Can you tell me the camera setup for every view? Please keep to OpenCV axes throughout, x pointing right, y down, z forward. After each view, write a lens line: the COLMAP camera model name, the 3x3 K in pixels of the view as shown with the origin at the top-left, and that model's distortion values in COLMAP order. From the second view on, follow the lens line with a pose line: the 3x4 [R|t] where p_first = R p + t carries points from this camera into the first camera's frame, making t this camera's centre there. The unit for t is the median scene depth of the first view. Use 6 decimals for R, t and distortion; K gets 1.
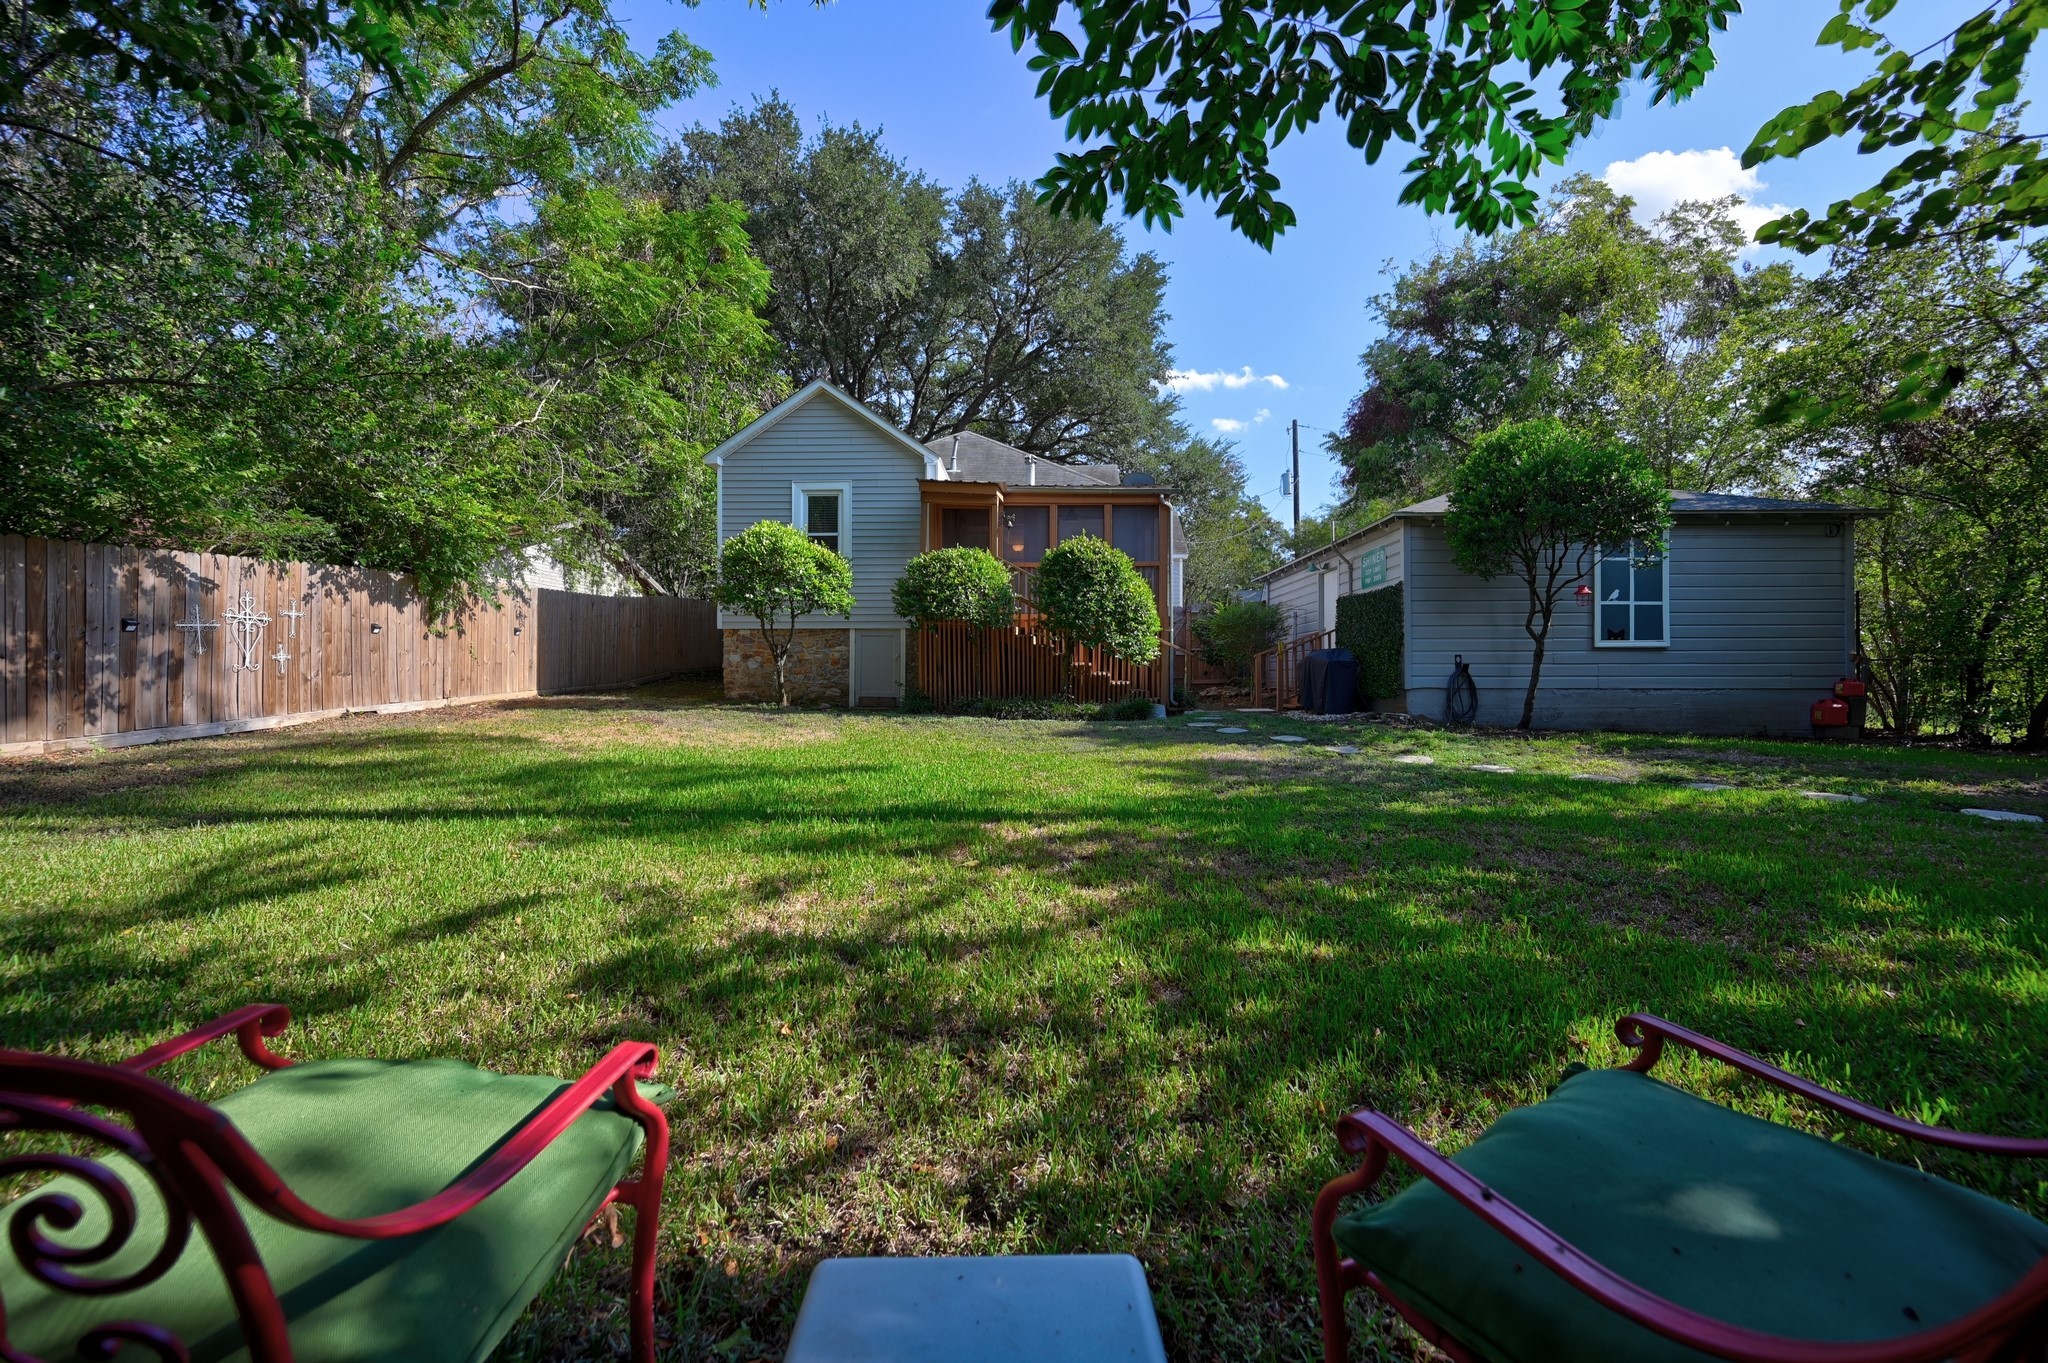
lens RADIAL K [[803.2, 0, 1027.2], [0, 803.2, 675.0], [0, 0, 1]] dist [-0.003784, -0.000228]
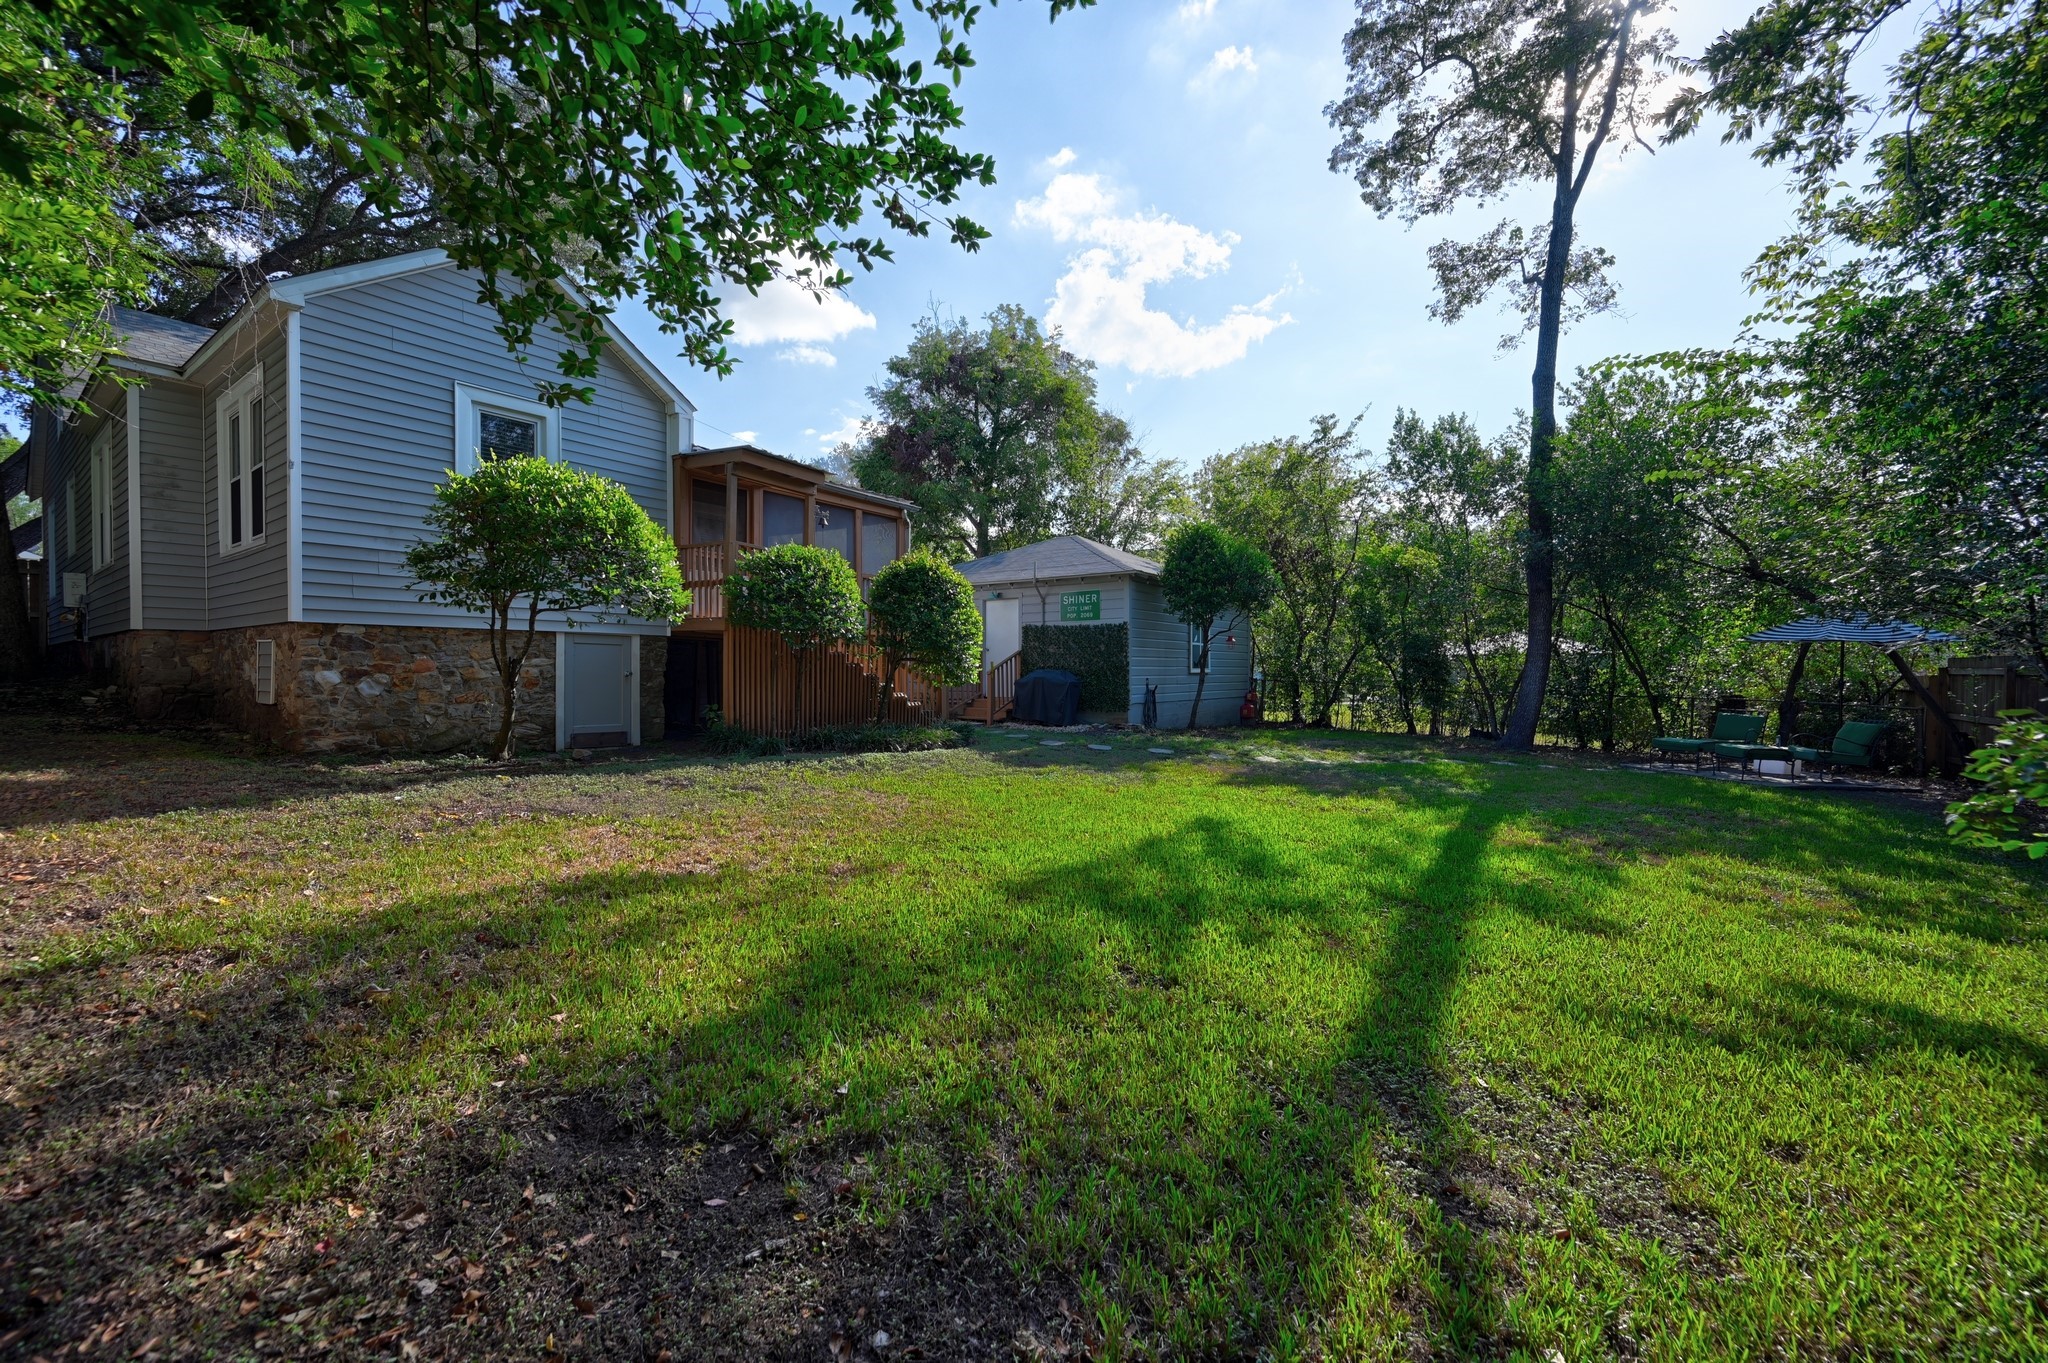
lens RADIAL K [[803.2, 0, 1021.8], [0, 803.2, 681.3], [0, 0, 1]] dist [-0.003784, -0.000228]
pose [[0.565575, -0.007299, 0.824665, -0.713349], [-0.001781, 0.999948, 0.010072, -0.031250], [-0.824695, -0.007165, 0.565532, 0.411162]]
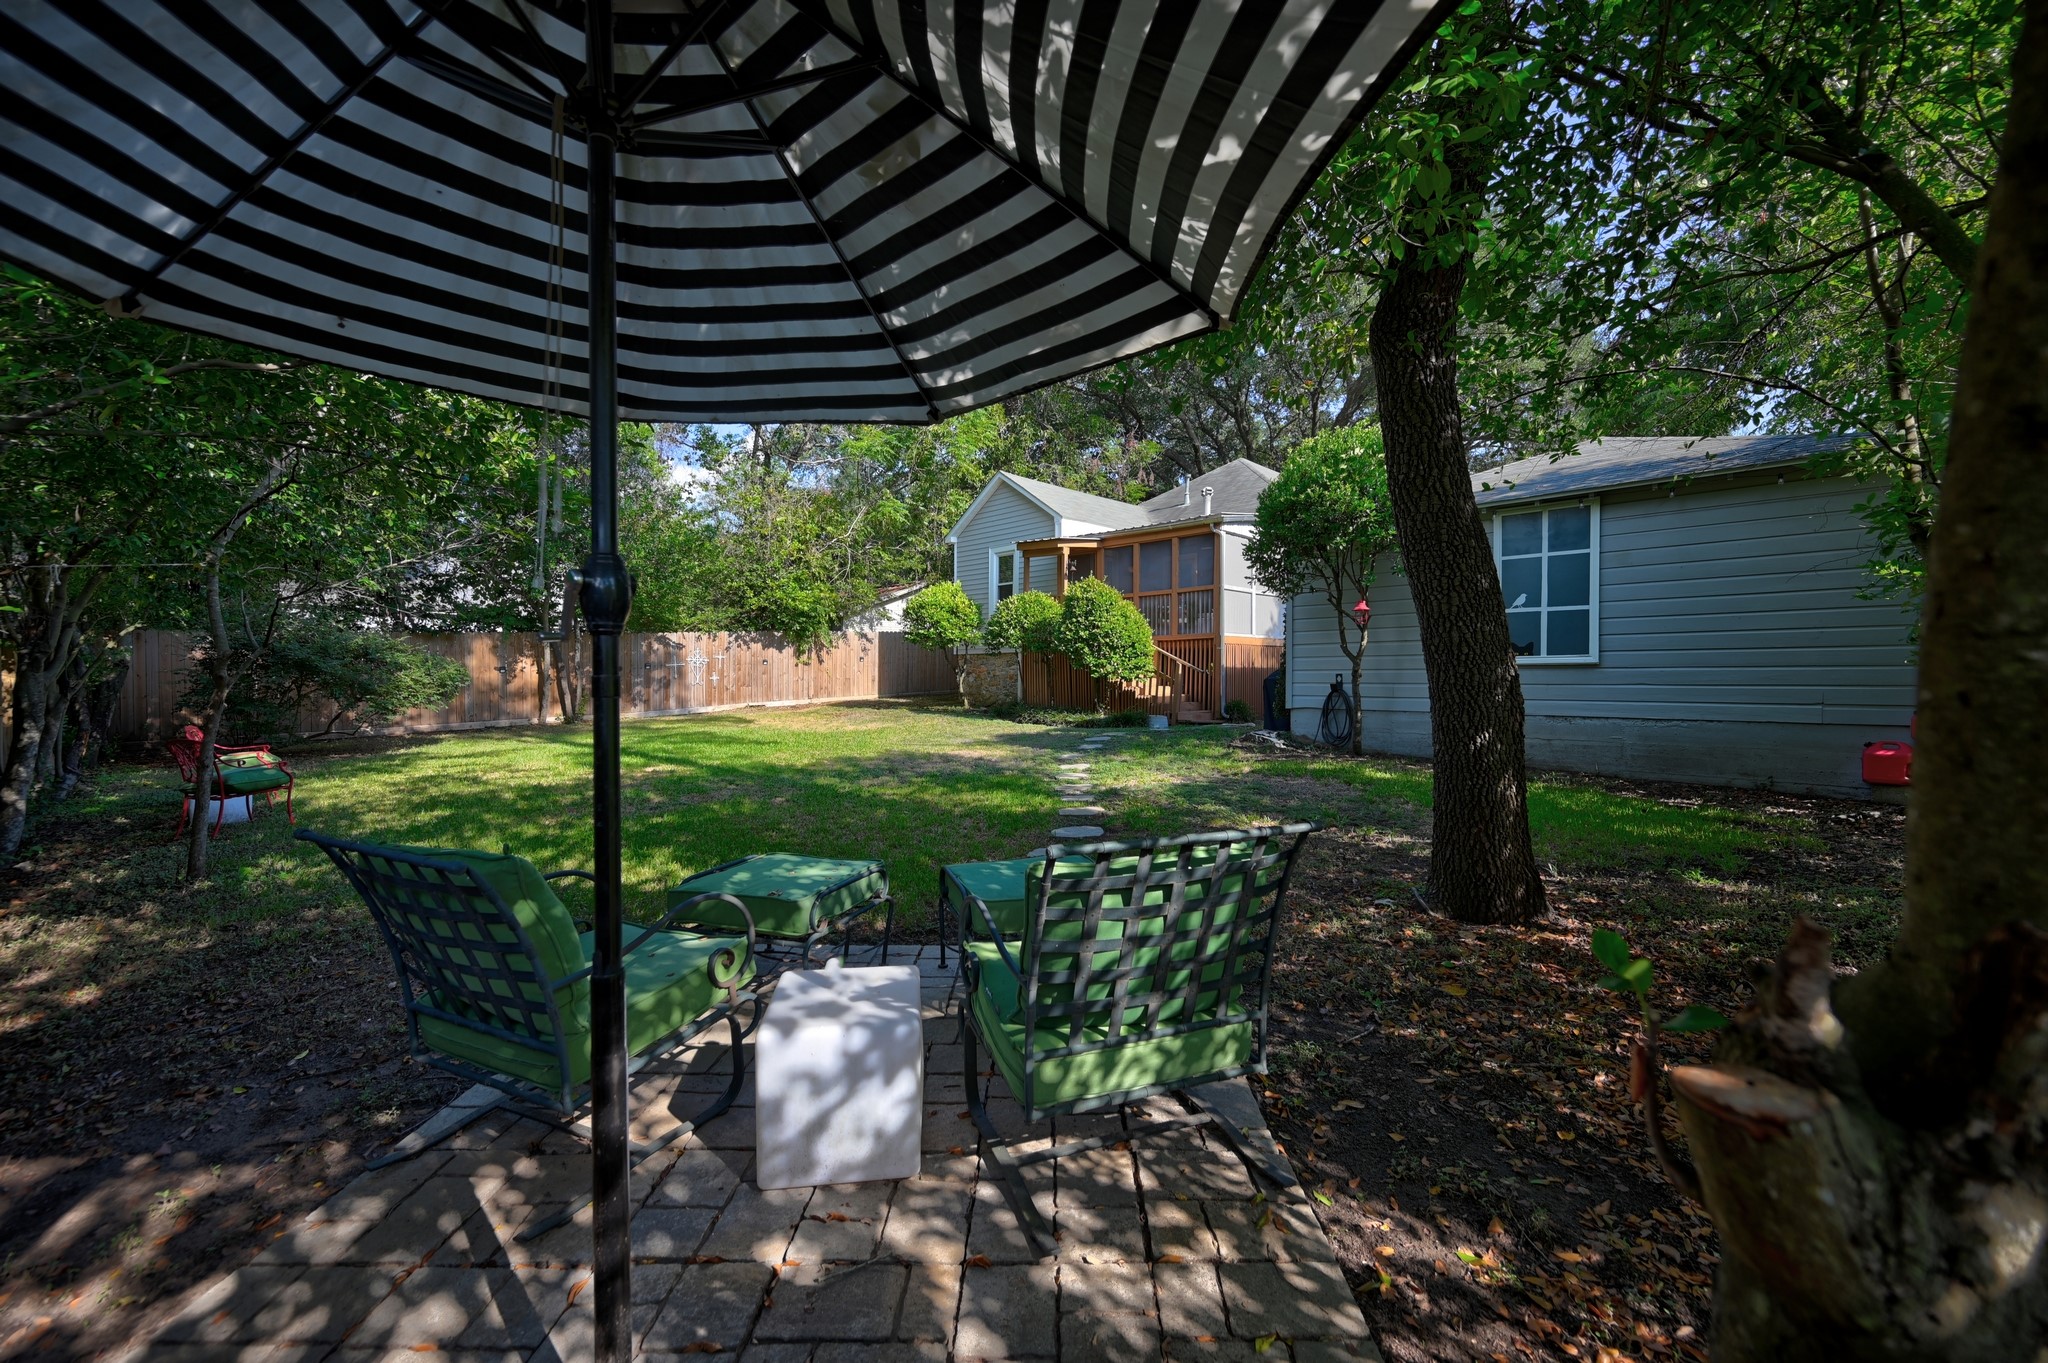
lens RADIAL K [[803.2, 0, 1030.1], [0, 803.2, 682.4], [0, 0, 1]] dist [-0.003784, -0.000228]
pose [[0.718053, 0.004628, -0.695973, 0.945561], [0.000362, 0.999975, 0.007023, -0.021890], [0.695988, -0.005295, 0.718034, 0.060262]]
